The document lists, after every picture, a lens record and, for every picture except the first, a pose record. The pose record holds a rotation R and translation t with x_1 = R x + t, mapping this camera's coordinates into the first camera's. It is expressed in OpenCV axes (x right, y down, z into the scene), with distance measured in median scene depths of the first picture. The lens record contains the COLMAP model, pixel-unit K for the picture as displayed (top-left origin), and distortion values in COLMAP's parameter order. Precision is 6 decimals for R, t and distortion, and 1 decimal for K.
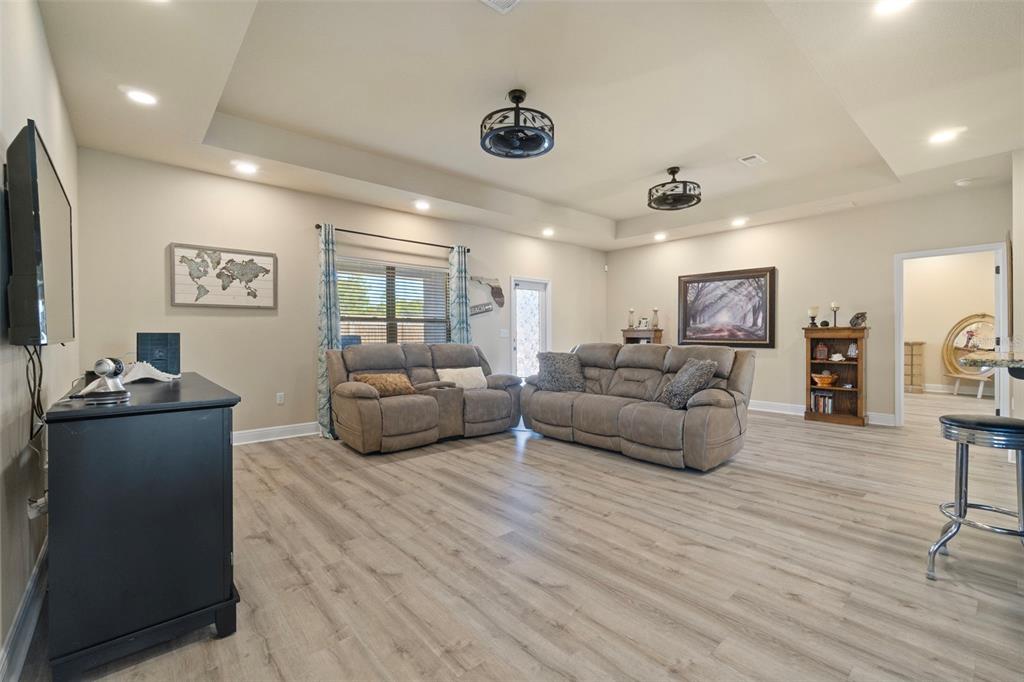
lens RADIAL K [[436.6, 0, 514.5], [0, 436.6, 340.8], [0, 0, 1]] dist [-0.000620, 0.000253]
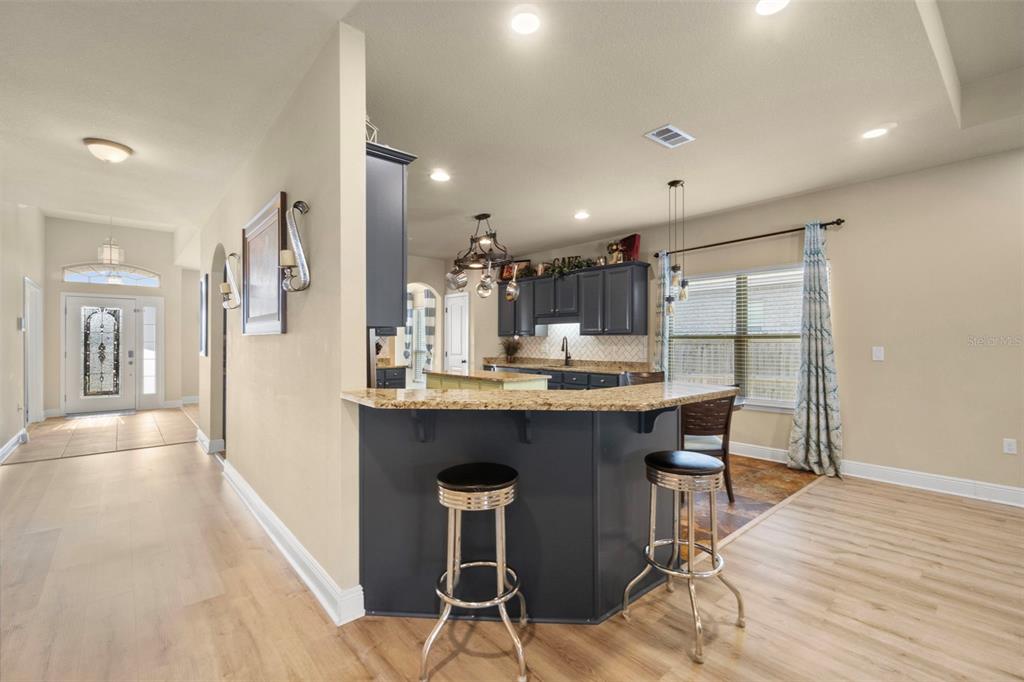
lens RADIAL K [[448.4, 0, 512.0], [0, 448.4, 341.0], [0, 0, 1]] dist [-0.000726, -0.000019]
pose [[-0.999943, 0.002735, 0.010361, 0.856098], [0.002864, 0.999917, 0.012537, -0.053769], [-0.010326, 0.012566, -0.999868, 1.174792]]
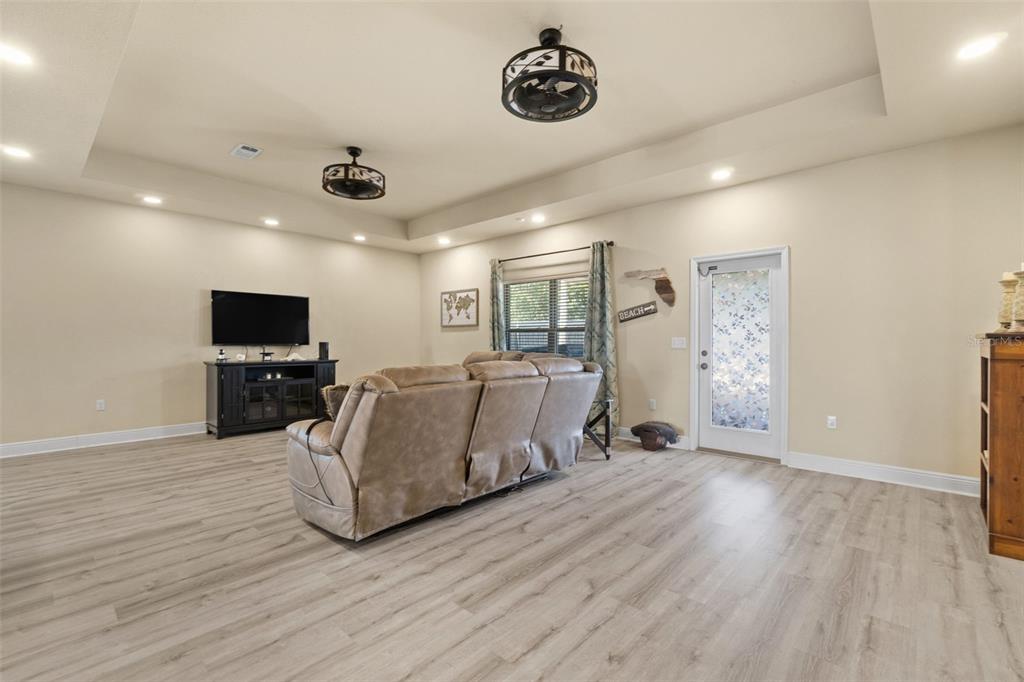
lens RADIAL K [[448.4, 0, 512.0], [0, 448.4, 341.0], [0, 0, 1]] dist [-0.000726, -0.000019]
pose [[0.105813, -0.001244, -0.994385, 1.323141], [-0.018793, 0.999818, -0.003251, -0.025965], [0.994208, 0.019032, 0.105770, 1.319608]]
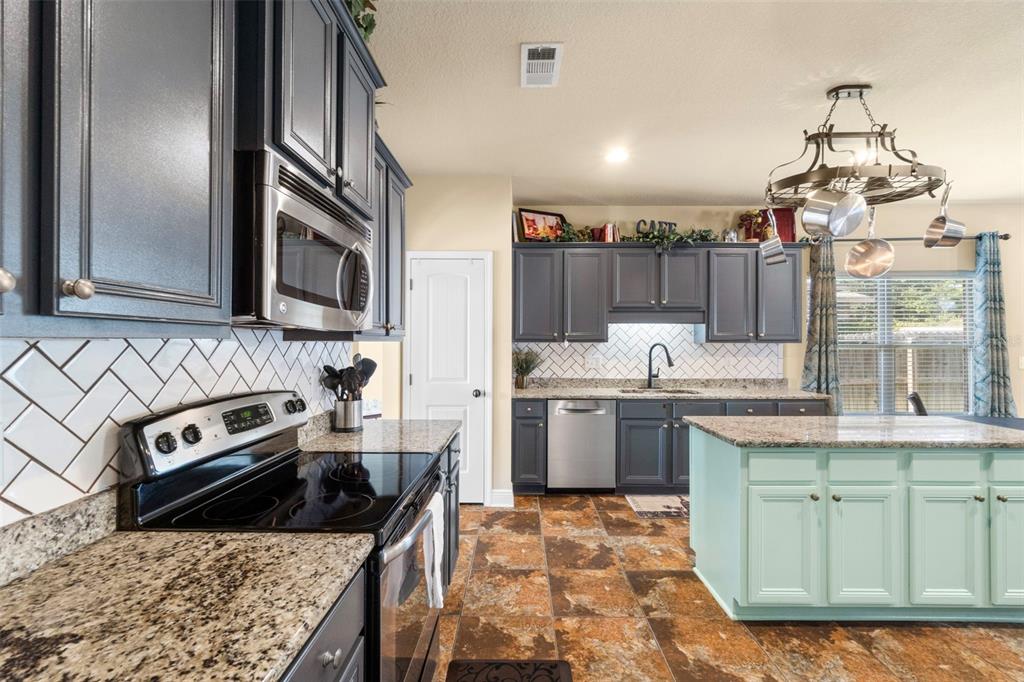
lens RADIAL K [[448.4, 0, 512.0], [0, 448.4, 341.0], [0, 0, 1]] dist [-0.000726, -0.000019]
pose [[-0.669297, -0.001563, -0.742994, 1.867910], [-0.010506, 0.999918, 0.007361, -0.060236], [0.742921, 0.012732, -0.669258, -0.262894]]
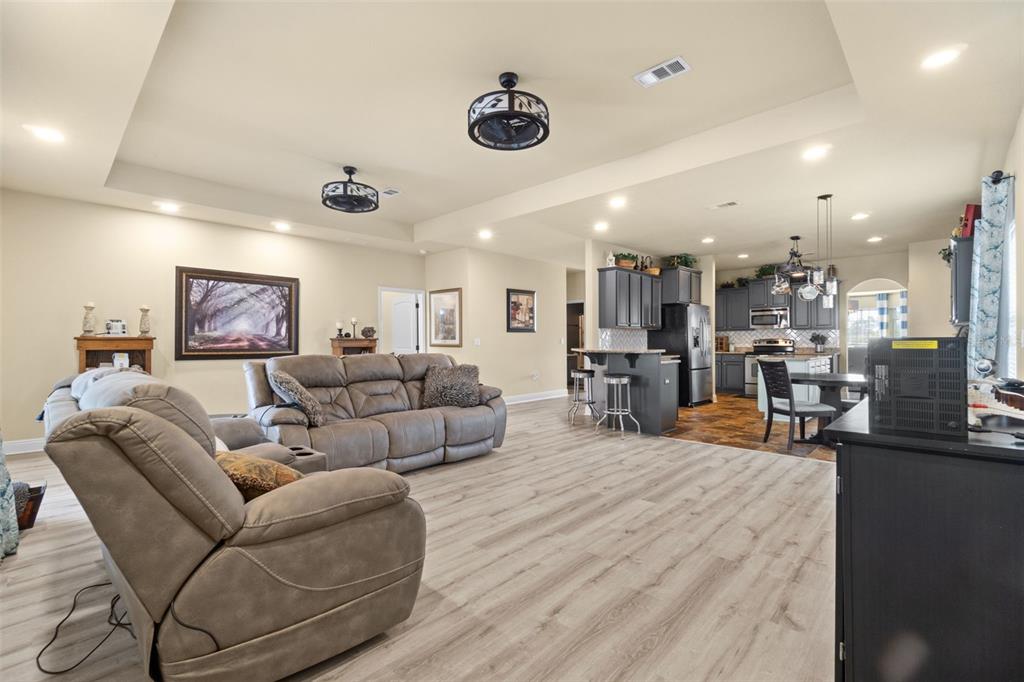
lens RADIAL K [[448.4, 0, 512.0], [0, 448.4, 341.0], [0, 0, 1]] dist [-0.000726, -0.000019]
pose [[-0.076414, 0.005200, 0.997063, -0.927856], [0.020576, 0.999782, -0.003637, -0.014956], [-0.996864, 0.020237, -0.076504, 1.078189]]
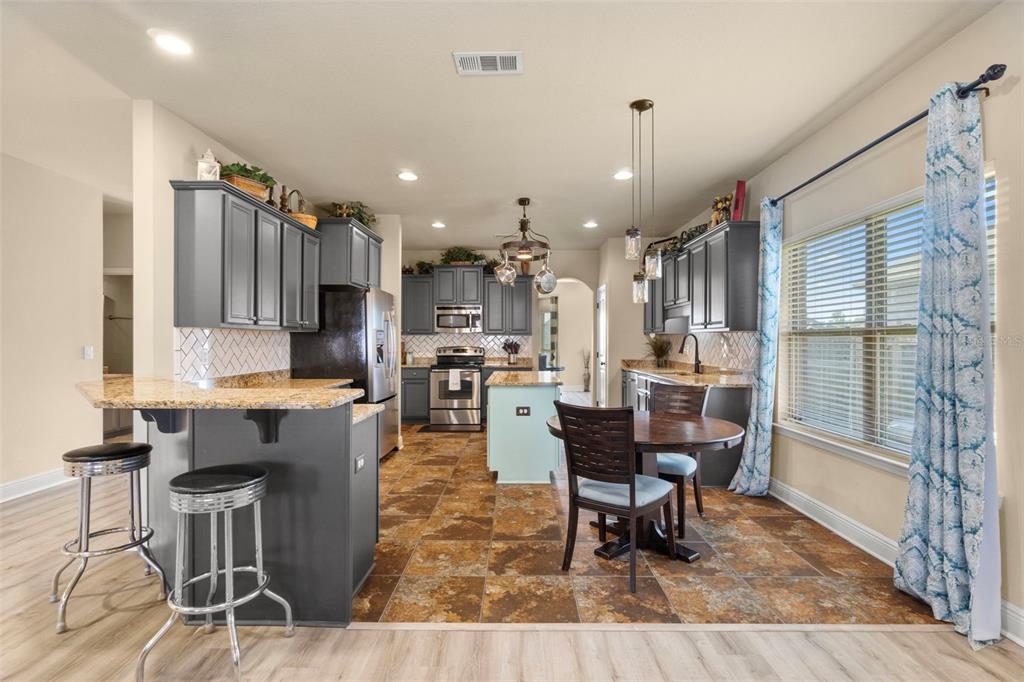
lens RADIAL K [[480.9, 0, 514.4], [0, 480.9, 343.3], [0, 0, 1]] dist [-0.002618, -0.000192]
pose [[-0.744086, 0.000509, 0.668084, 0.013280], [0.012616, 0.999832, 0.013290, -0.045743], [-0.667965, 0.018318, -0.743967, 0.766693]]
